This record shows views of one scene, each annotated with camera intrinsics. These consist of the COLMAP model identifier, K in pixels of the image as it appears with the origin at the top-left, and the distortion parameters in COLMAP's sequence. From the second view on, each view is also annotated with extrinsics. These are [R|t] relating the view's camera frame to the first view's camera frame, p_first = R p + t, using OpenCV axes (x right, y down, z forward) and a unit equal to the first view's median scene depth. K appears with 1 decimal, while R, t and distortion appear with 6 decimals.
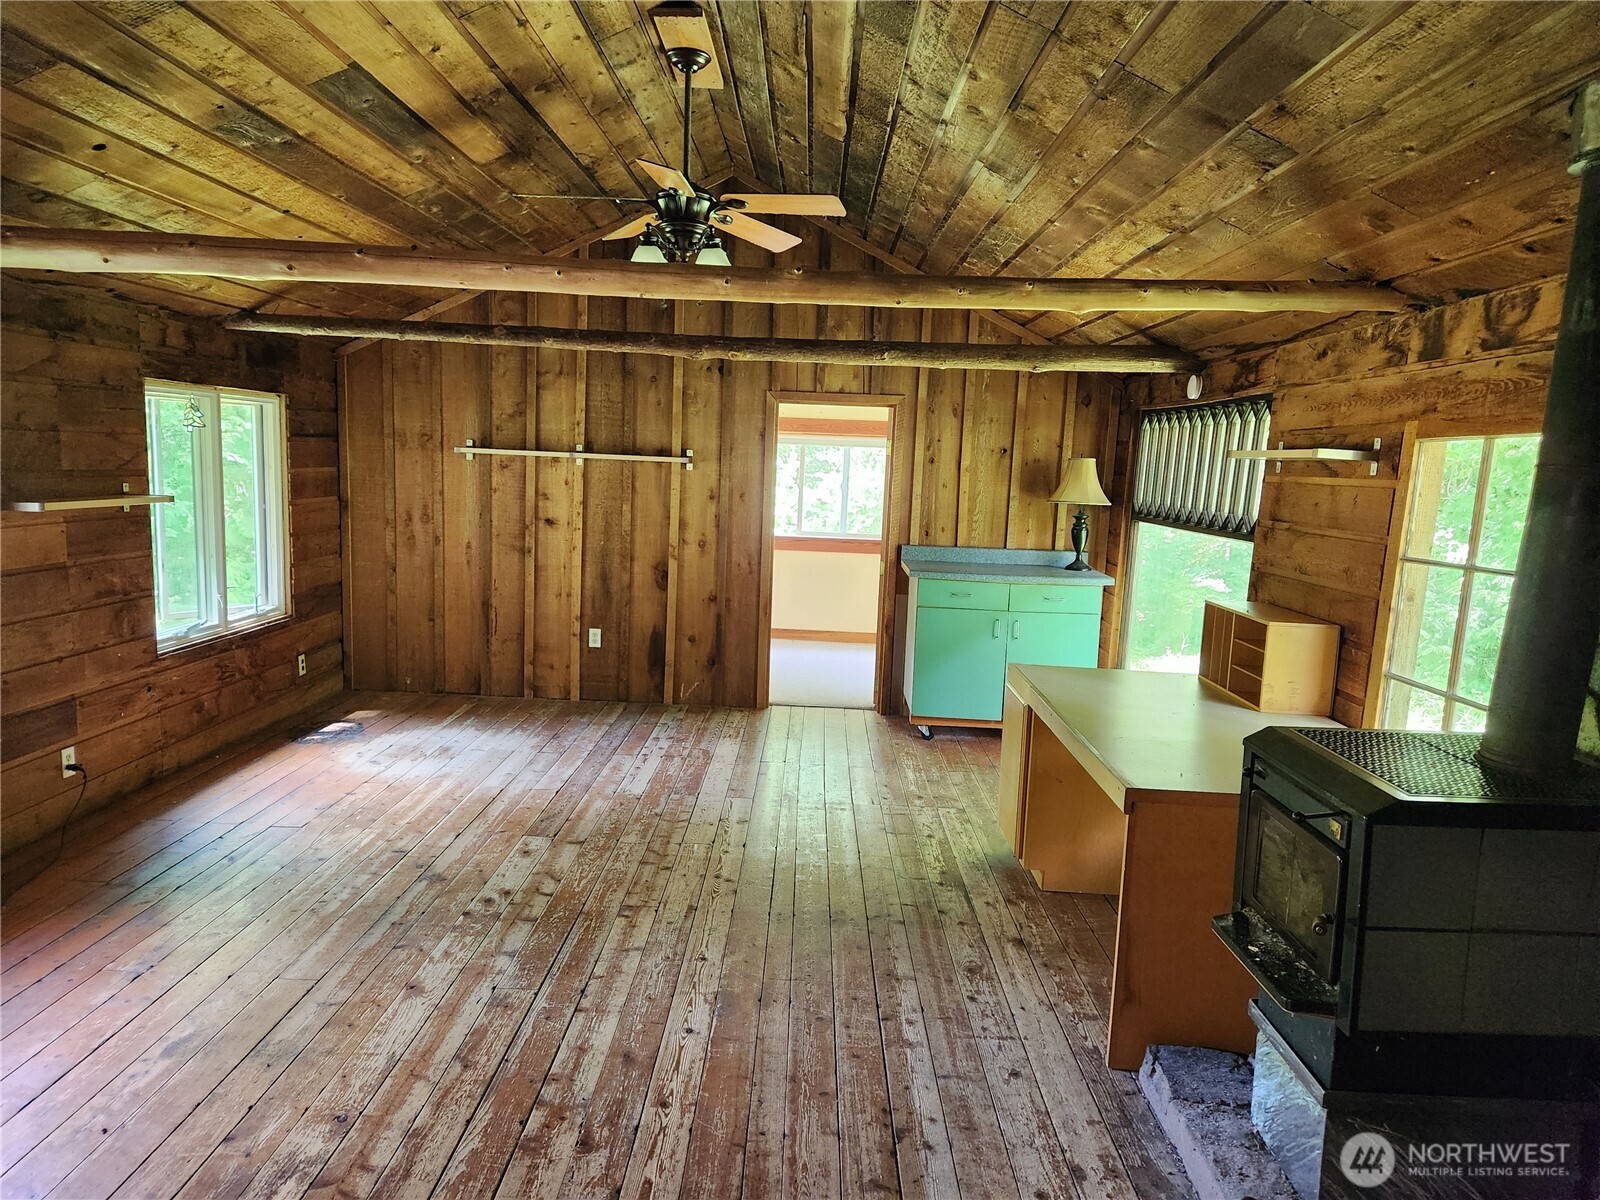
lens RADIAL K [[1061.7, 0, 822.1], [0, 1061.7, 602.0], [0, 0, 1]] dist [0.062023, -0.052841]
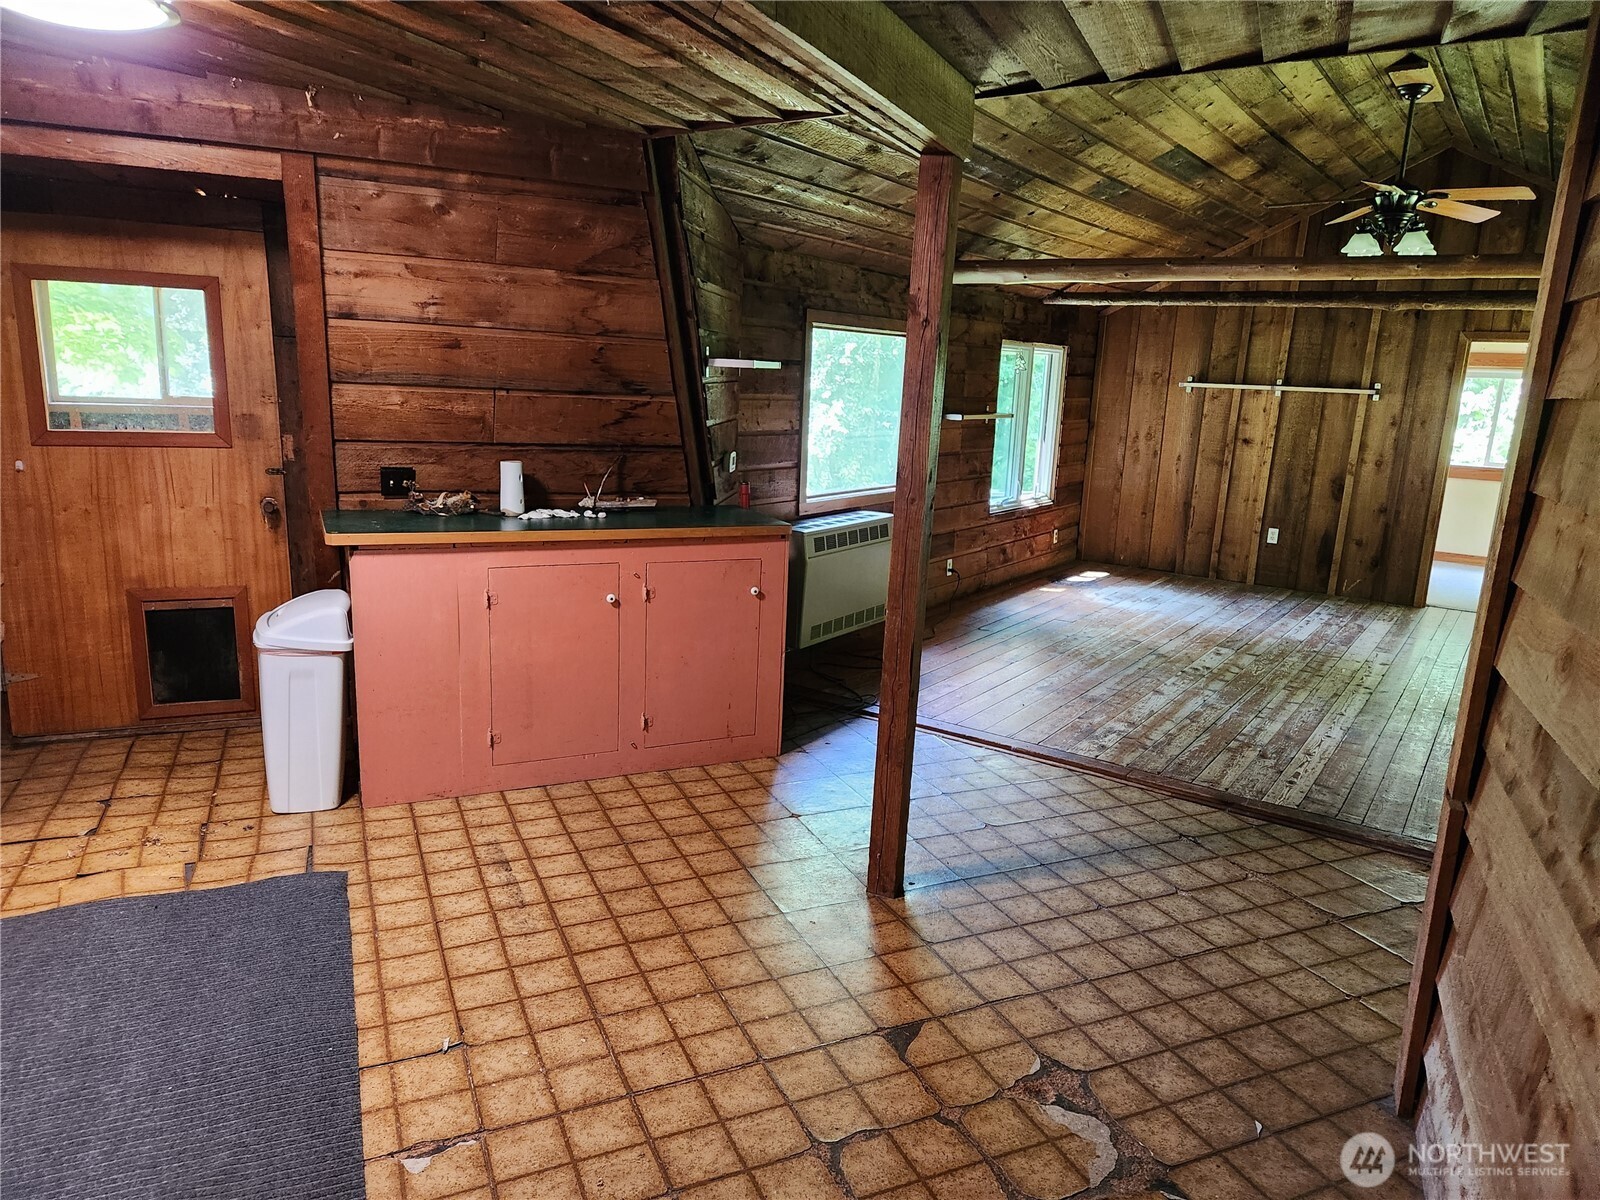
lens RADIAL K [[1061.7, 0, 822.1], [0, 1061.7, 602.0], [0, 0, 1]] dist [0.062023, -0.052841]
pose [[0.827588, 0.115541, -0.549316, 0.058908], [-0.084654, 0.993085, 0.081344, 0.063297], [0.554916, -0.020818, 0.831646, -0.409712]]
